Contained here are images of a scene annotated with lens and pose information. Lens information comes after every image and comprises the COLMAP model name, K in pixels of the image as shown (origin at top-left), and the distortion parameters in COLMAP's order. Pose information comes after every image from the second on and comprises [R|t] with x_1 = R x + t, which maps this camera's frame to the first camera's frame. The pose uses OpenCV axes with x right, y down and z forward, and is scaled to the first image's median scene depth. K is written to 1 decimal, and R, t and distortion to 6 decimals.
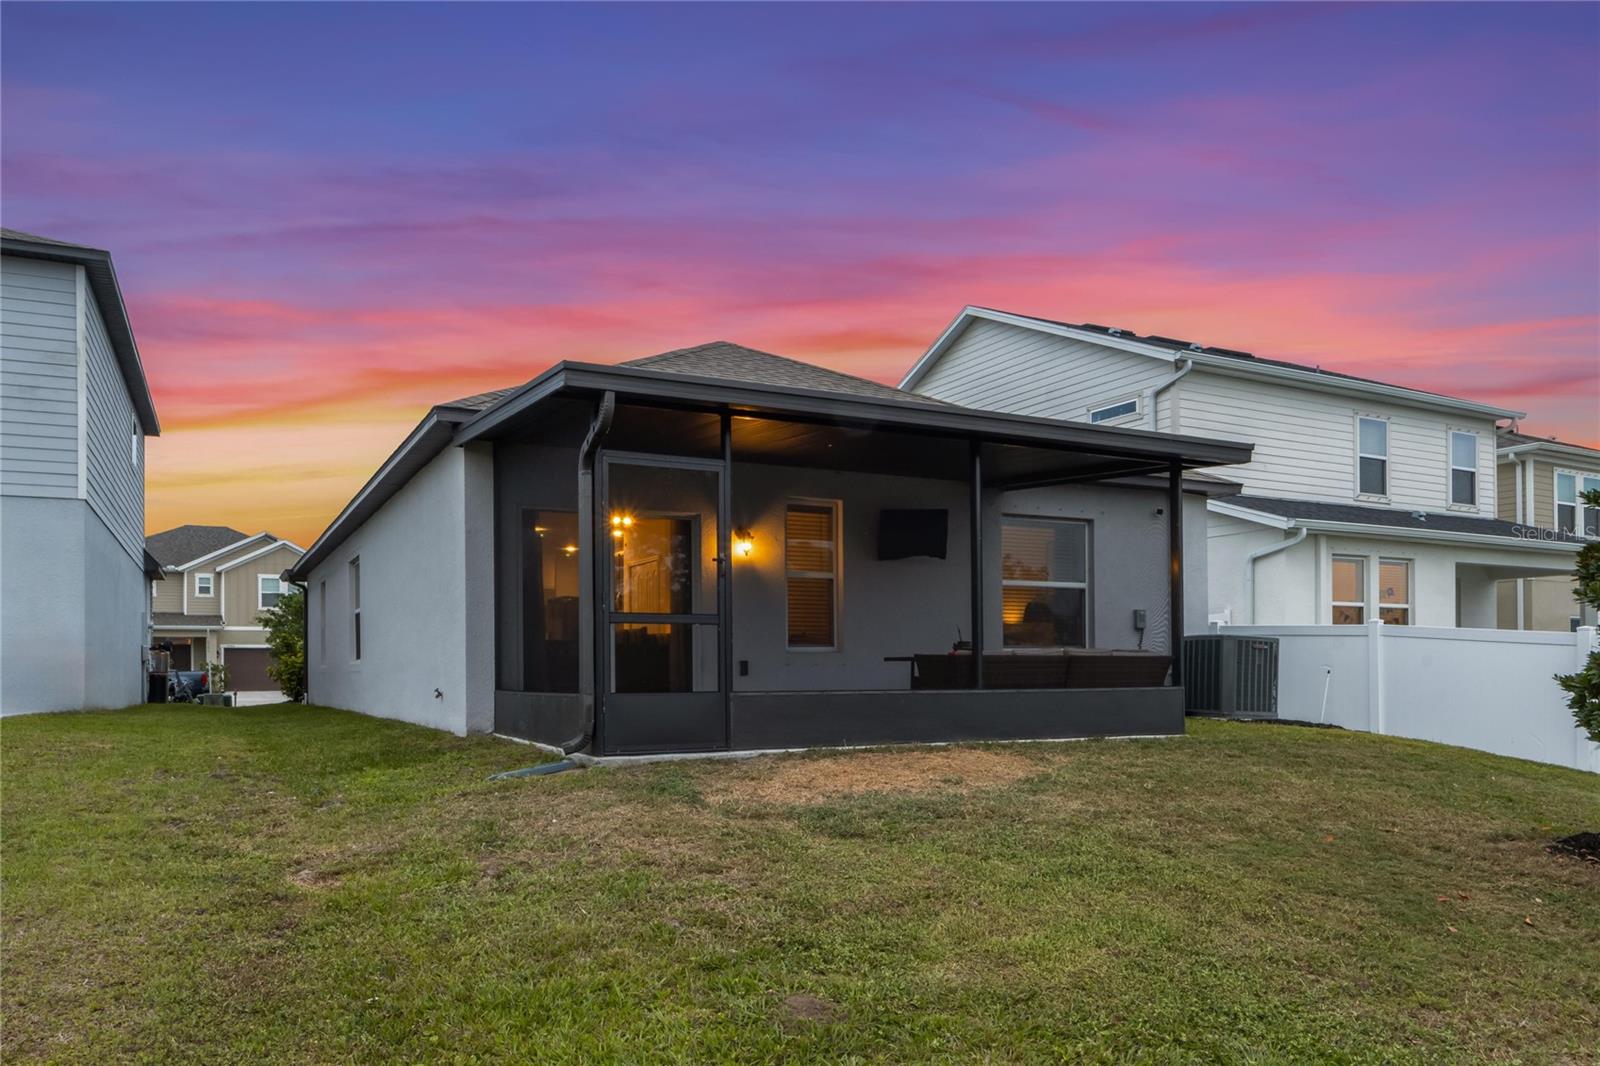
lens RADIAL K [[1144.0, 0, 798.6], [0, 1144.0, 568.5], [0, 0, 1]] dist [-0.000234, 0.005359]
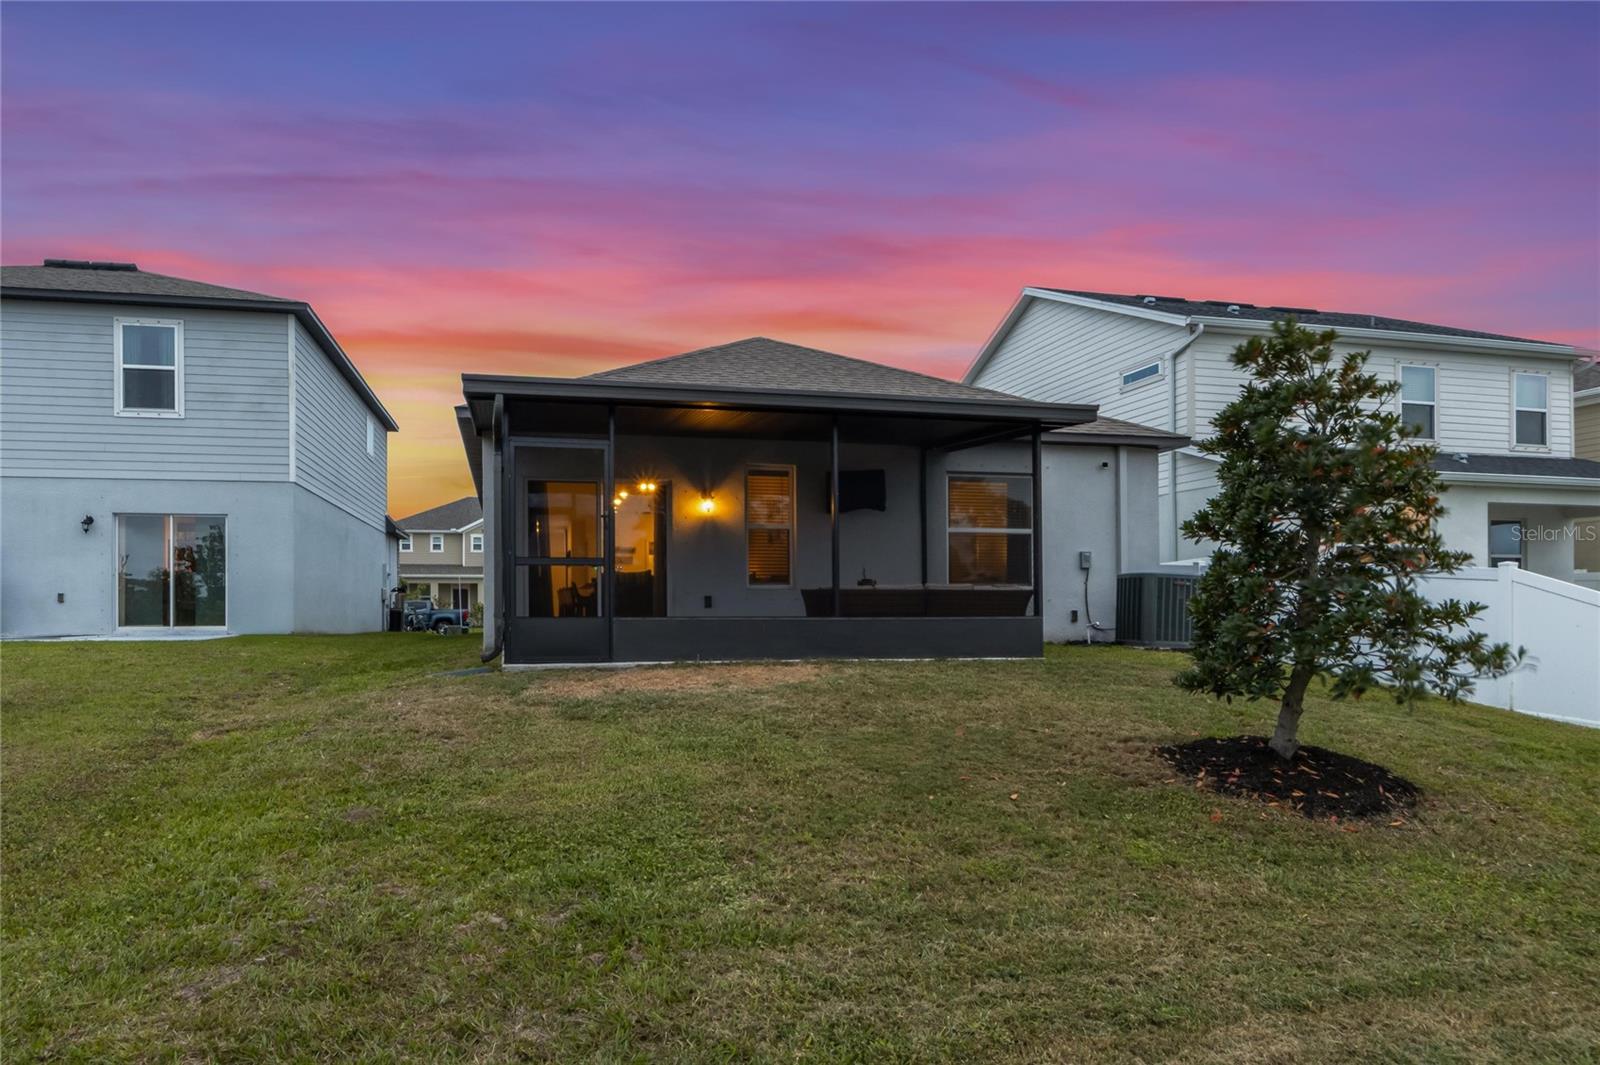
lens RADIAL K [[1009.4, 0, 800.0], [0, 1009.4, 532.5], [0, 0, 1]] dist [0.003028, -0.000658]
pose [[0.969672, -0.017269, -0.243798, 0.271214], [0.019518, 0.999786, 0.006811, 0.004609], [0.243628, -0.011363, 0.969802, -0.043171]]
